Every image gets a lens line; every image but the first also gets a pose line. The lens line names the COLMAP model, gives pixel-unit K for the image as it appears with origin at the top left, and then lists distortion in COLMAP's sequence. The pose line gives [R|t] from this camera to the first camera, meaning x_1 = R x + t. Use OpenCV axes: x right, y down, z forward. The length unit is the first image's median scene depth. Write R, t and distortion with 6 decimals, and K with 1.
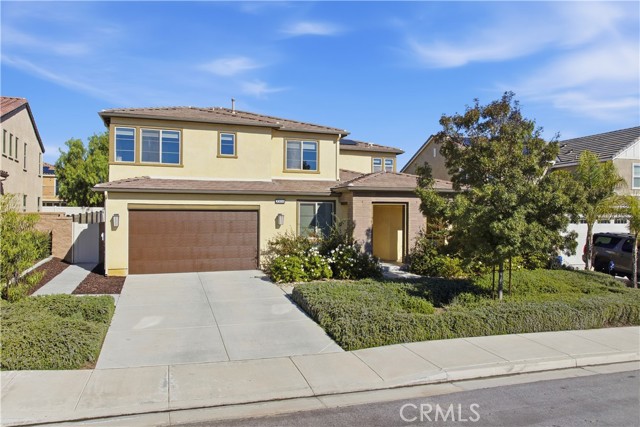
lens RADIAL K [[454.5, 0, 321.1], [0, 454.5, 211.2], [0, 0, 1]] dist [-0.053273, 0.021316]
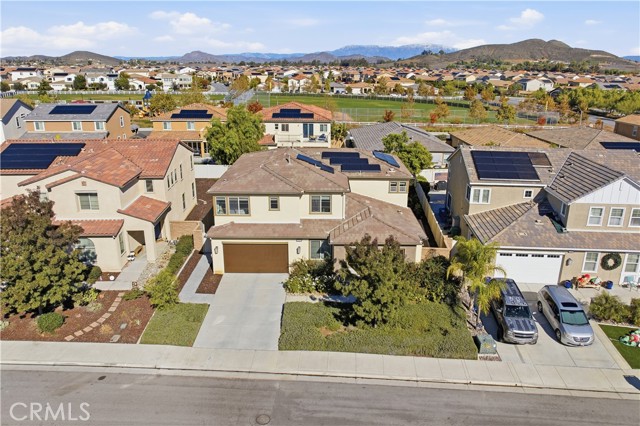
lens RADIAL K [[468.7, 0, 322.0], [0, 468.7, 196.8], [0, 0, 1]] dist [-0.037630, 0.000248]
pose [[0.937997, 0.094284, -0.333574, 0.616028], [0.001362, 0.961290, 0.275535, -0.718471], [0.346640, -0.258905, 0.901559, -0.626636]]
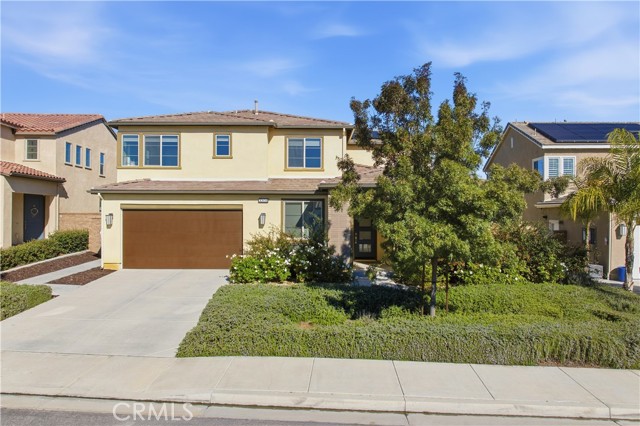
lens RADIAL K [[454.5, 0, 321.1], [0, 454.5, 210.7], [0, 0, 1]] dist [-0.053273, 0.021316]
pose [[0.941829, -0.003369, -0.336075, 0.363365], [0.002008, 0.999988, -0.004397, 0.004921], [0.336086, 0.003467, 0.941825, 0.119509]]
